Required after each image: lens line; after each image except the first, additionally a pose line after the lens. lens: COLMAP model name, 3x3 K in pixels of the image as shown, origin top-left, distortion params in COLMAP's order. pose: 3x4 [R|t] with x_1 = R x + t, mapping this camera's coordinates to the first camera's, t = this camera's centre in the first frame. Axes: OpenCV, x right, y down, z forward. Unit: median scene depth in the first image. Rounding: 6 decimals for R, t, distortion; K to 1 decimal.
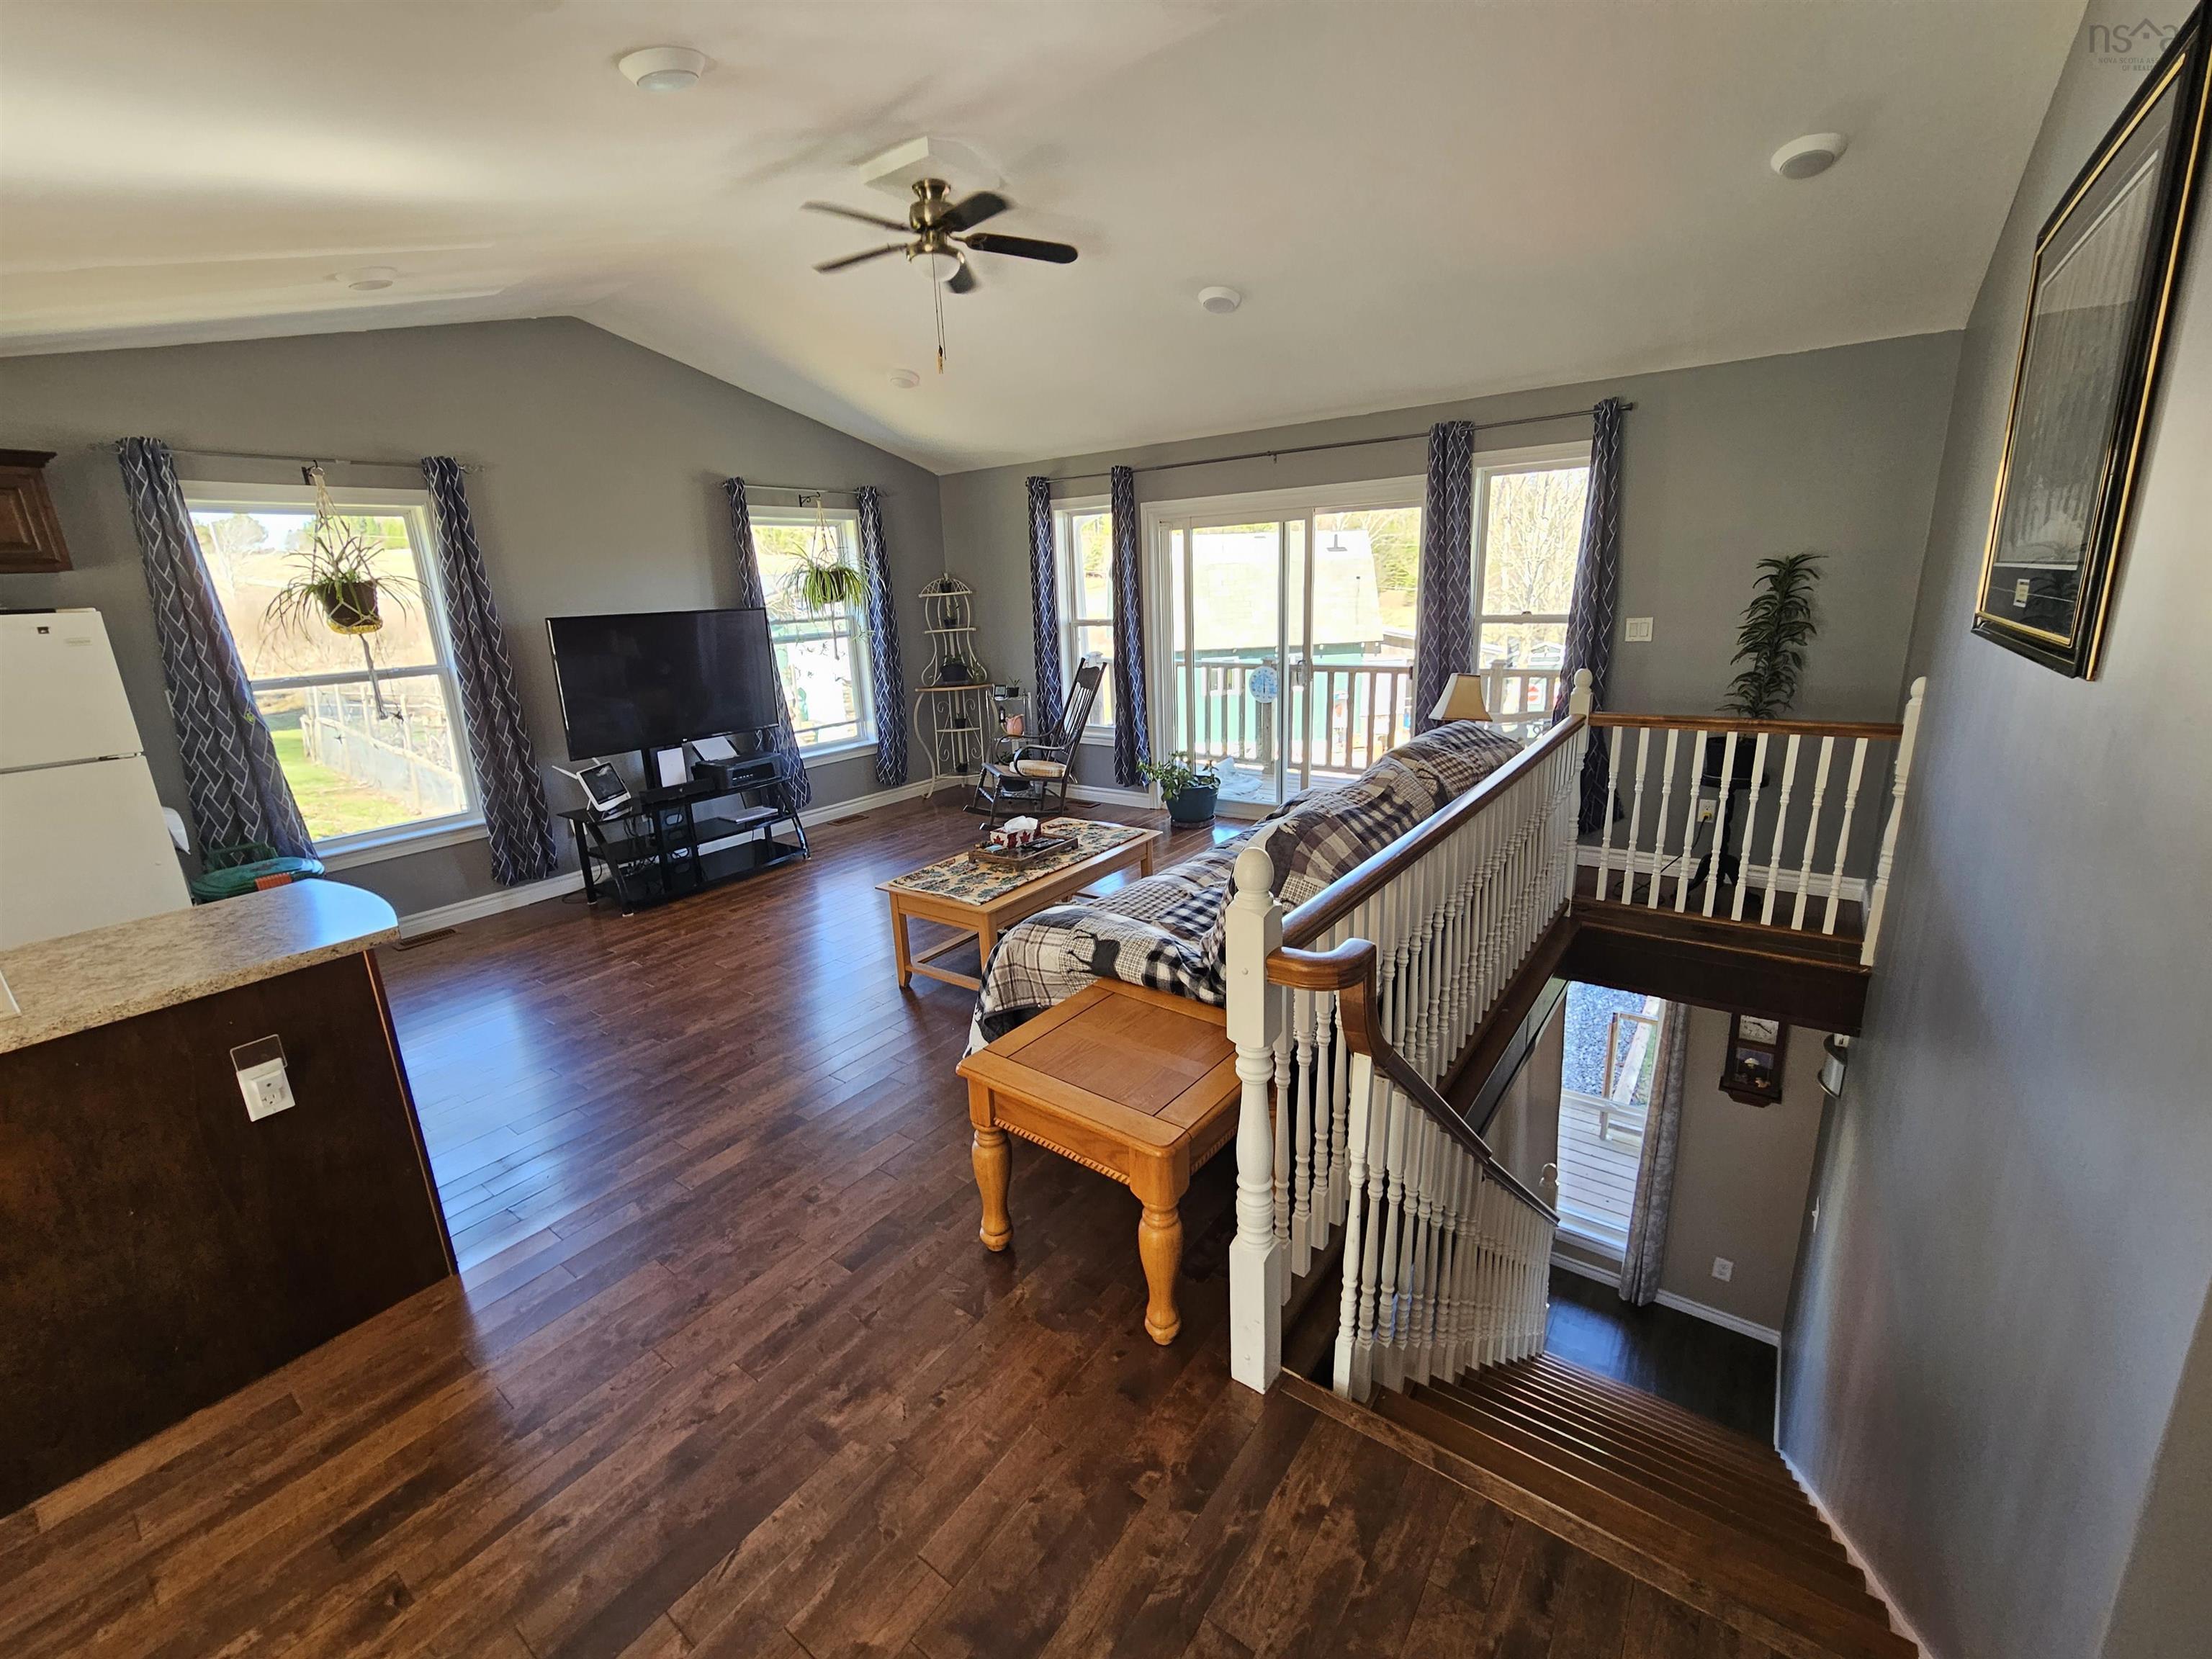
lens RADIAL K [[916.6, 0, 1111.7], [0, 916.6, 819.6], [0, 0, 1]] dist [-0.003285, -0.000700]
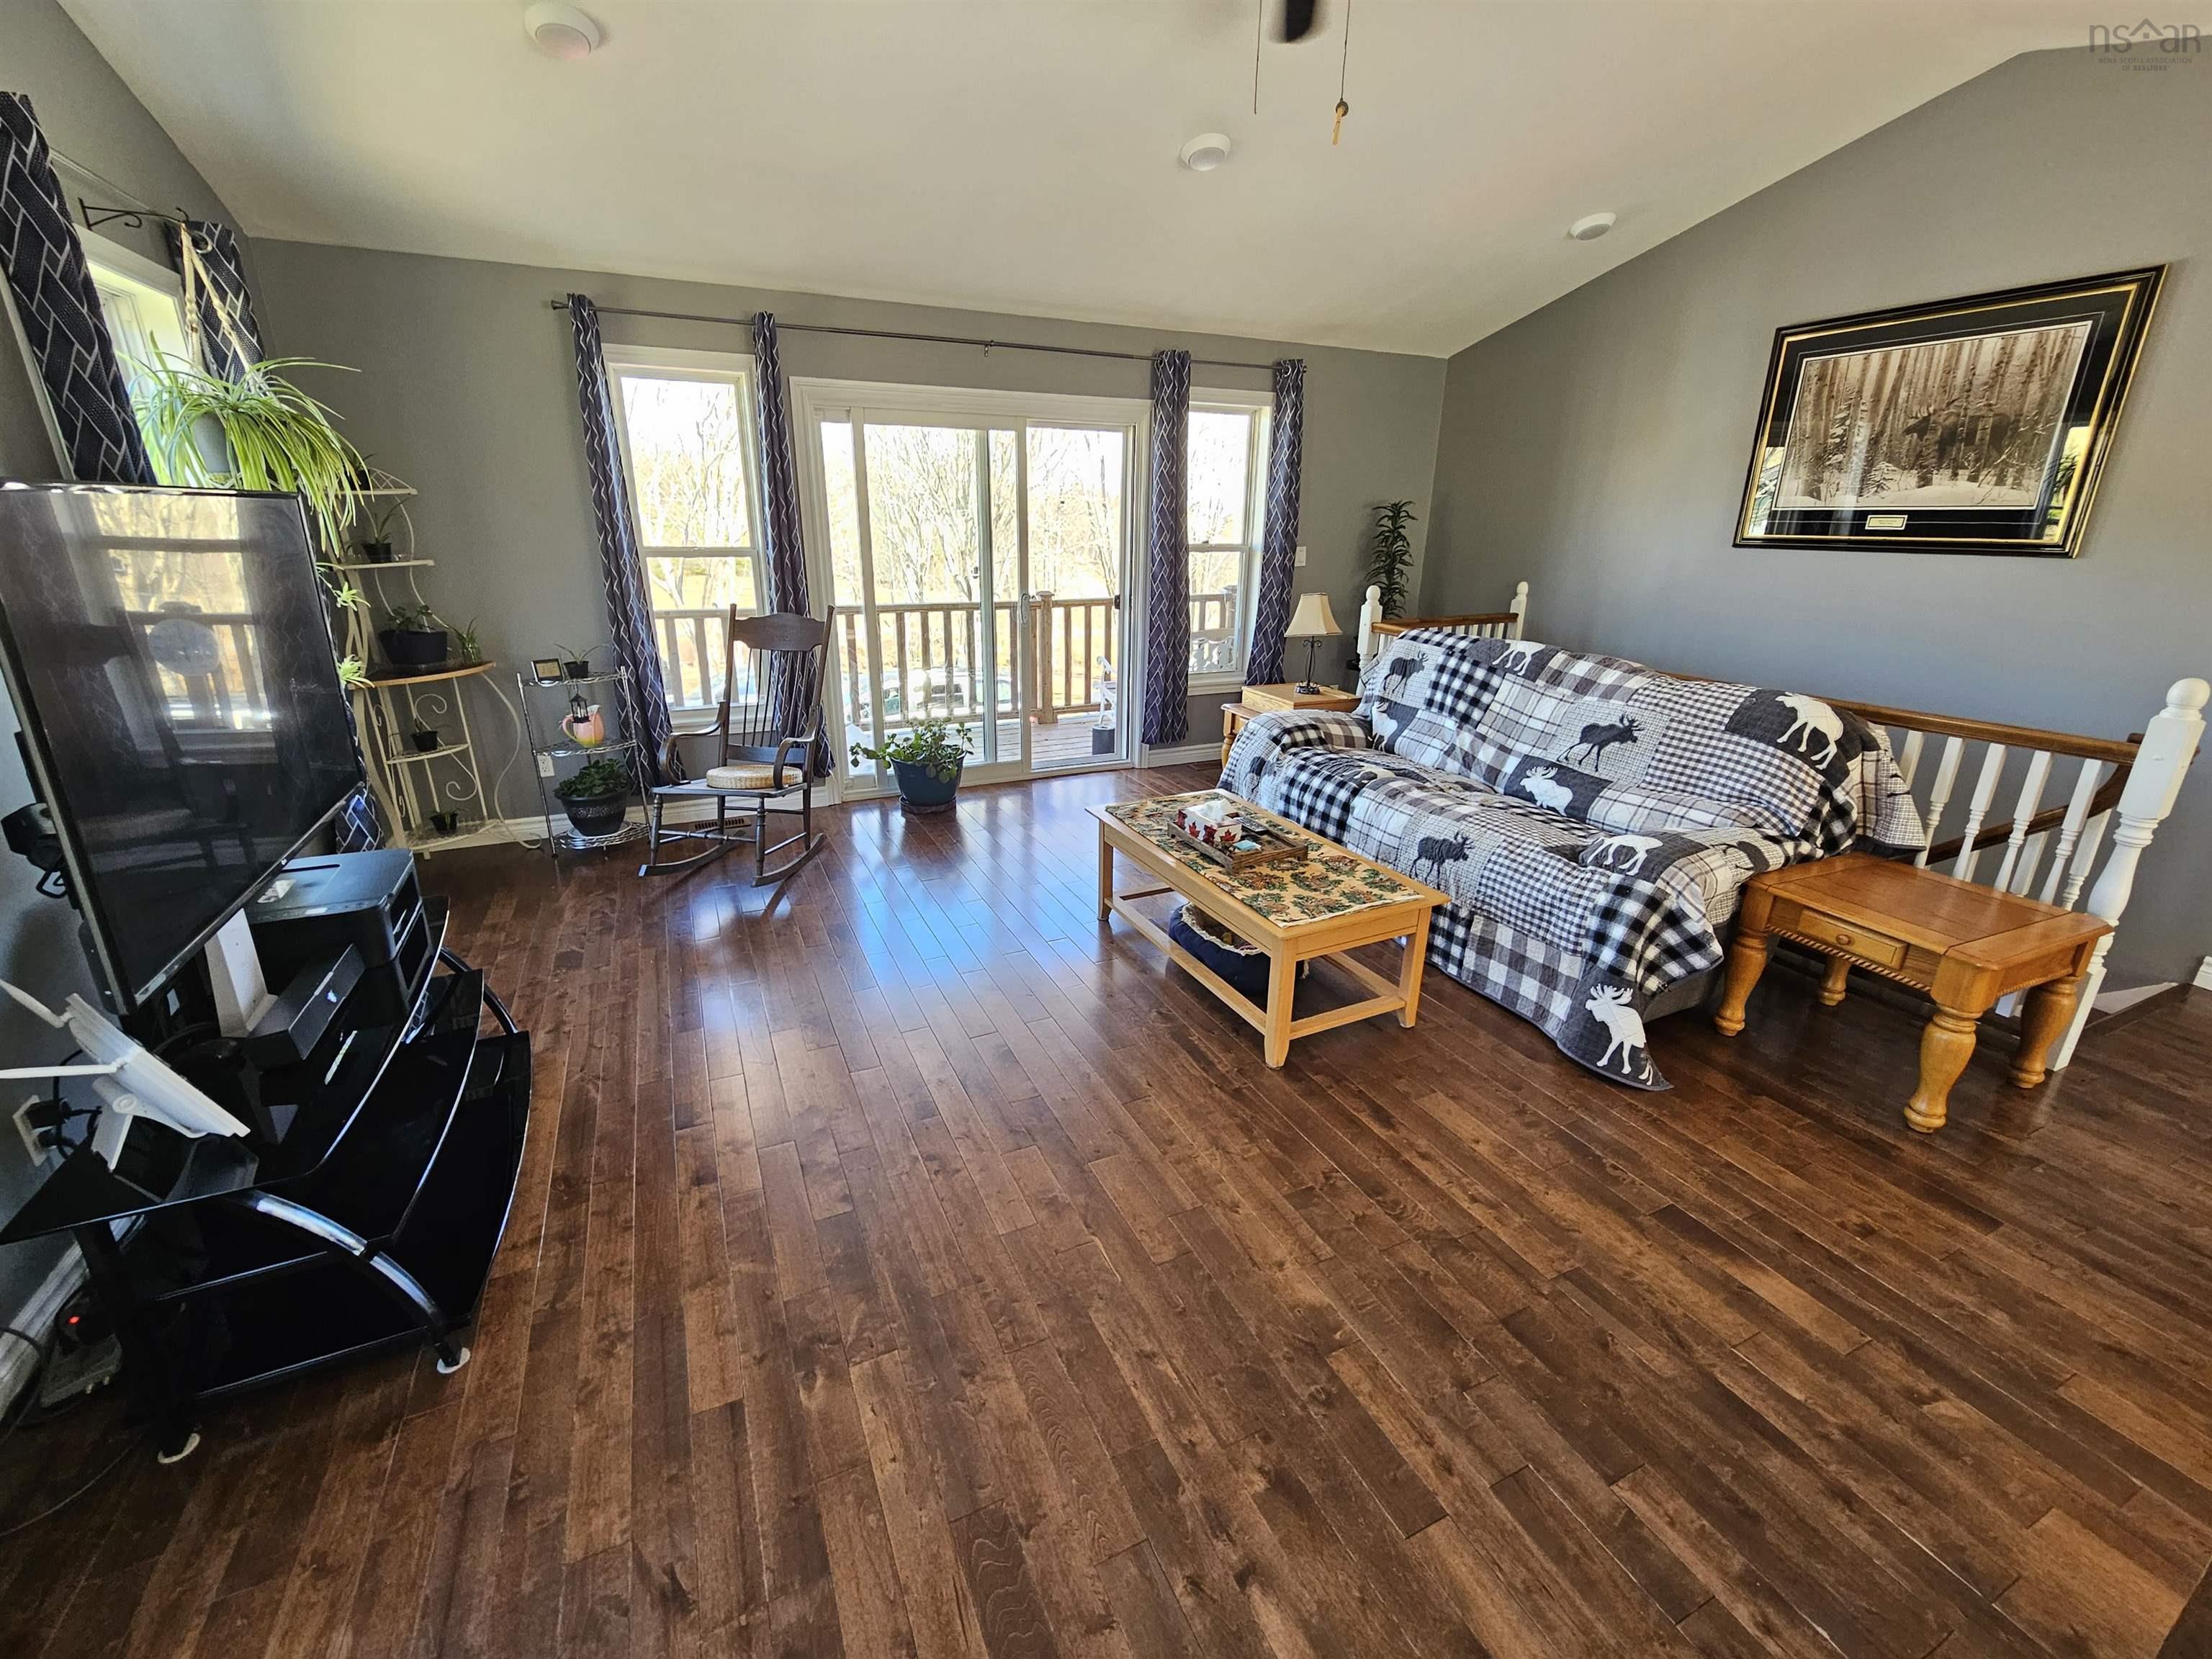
lens RADIAL K [[916.6, 0, 1111.7], [0, 916.6, 819.6], [0, 0, 1]] dist [-0.003285, -0.000700]
pose [[0.478868, -0.236560, 0.845414, -0.638917], [0.192417, 0.967876, 0.161836, -0.103935], [-0.856540, 0.085174, 0.509003, 0.571505]]
